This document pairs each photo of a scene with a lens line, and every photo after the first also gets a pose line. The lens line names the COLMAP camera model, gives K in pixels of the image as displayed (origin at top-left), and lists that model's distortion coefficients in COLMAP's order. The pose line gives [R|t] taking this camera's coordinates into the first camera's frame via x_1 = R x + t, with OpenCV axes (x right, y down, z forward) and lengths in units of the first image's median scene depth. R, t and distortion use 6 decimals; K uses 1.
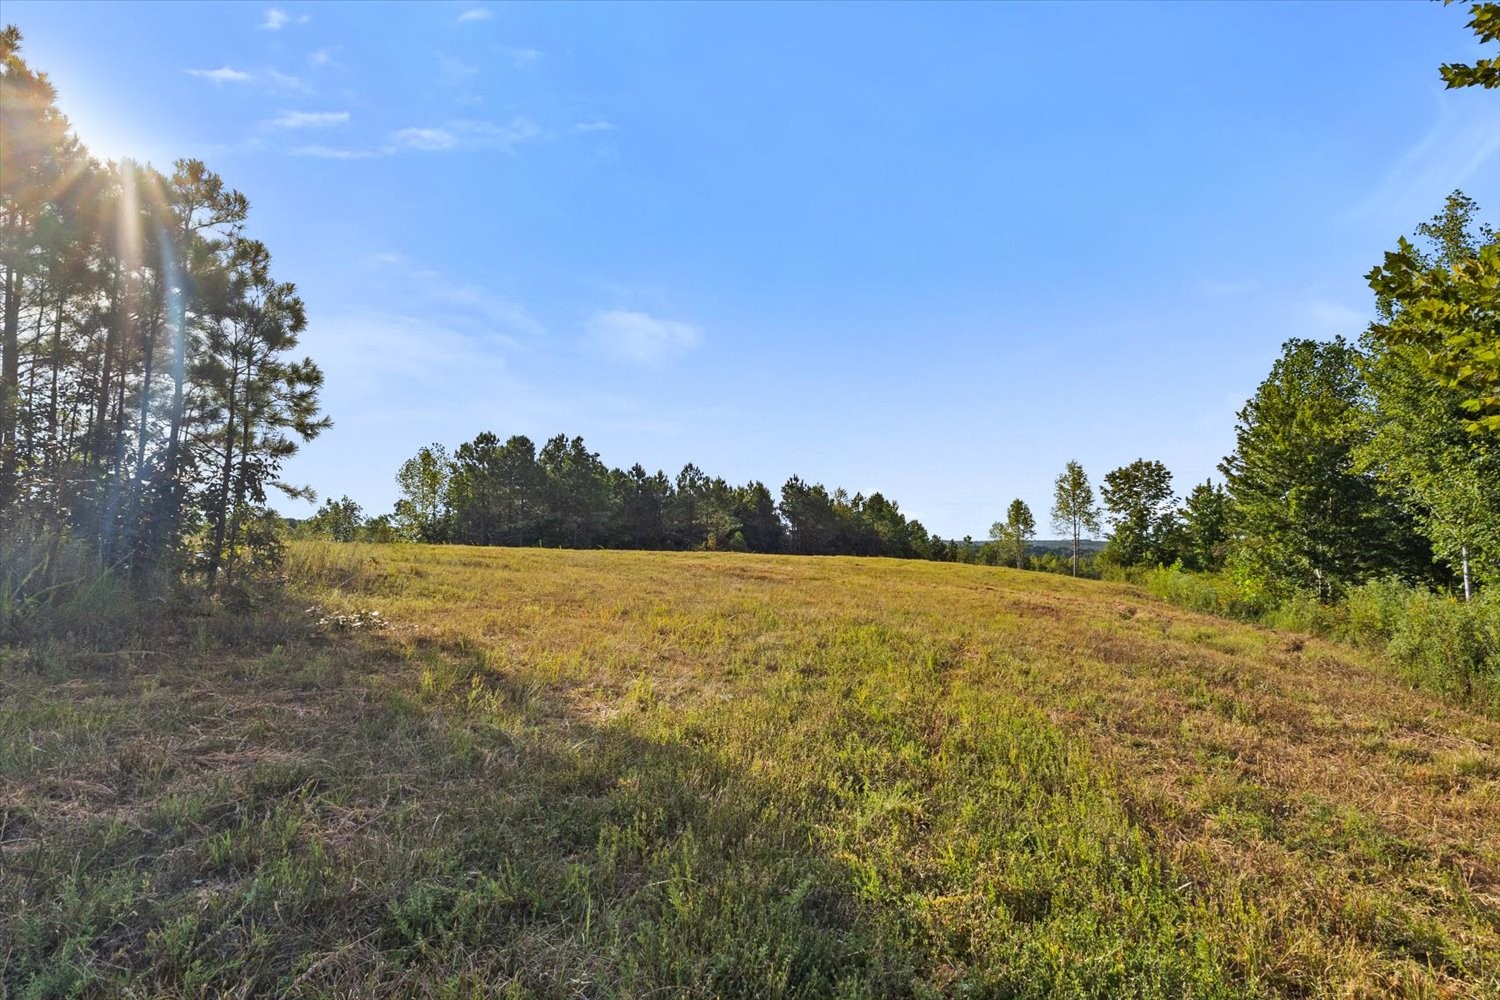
lens RADIAL K [[699.0, 0, 737.7], [0, 699.0, 495.5], [0, 0, 1]] dist [-0.003214, -0.001825]
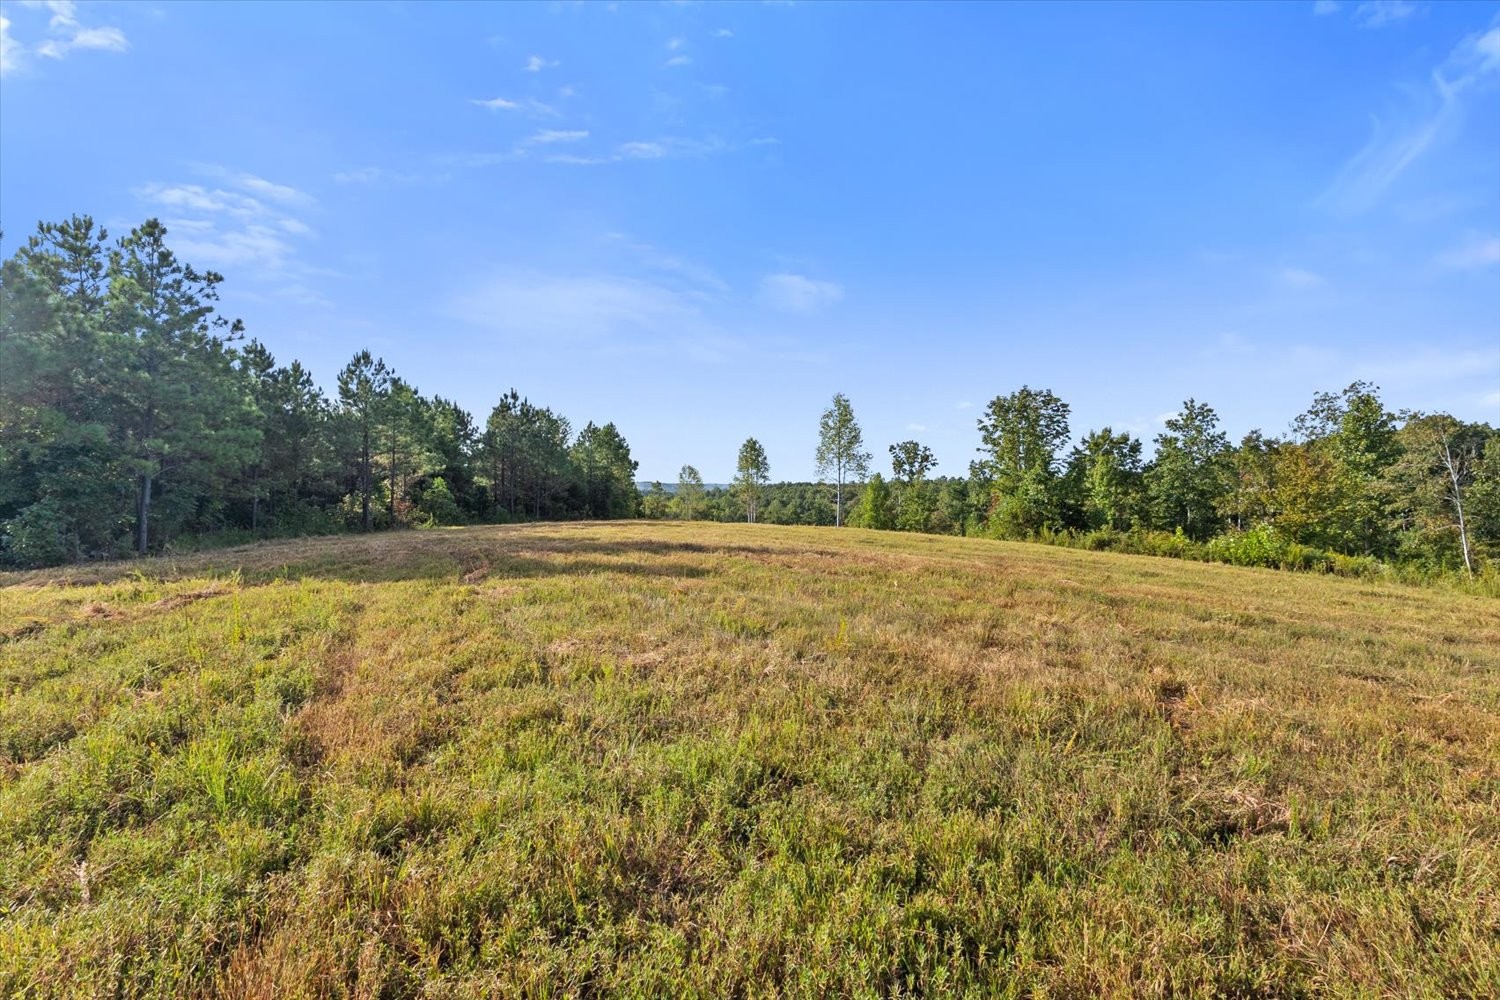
lens RADIAL K [[699.0, 0, 737.7], [0, 699.0, 495.5], [0, 0, 1]] dist [-0.003214, -0.001825]
pose [[0.816726, -0.023150, 0.576560, -0.135463], [-0.020879, 0.997355, 0.069622, 0.019721], [-0.576647, -0.068900, 0.814083, 0.361687]]
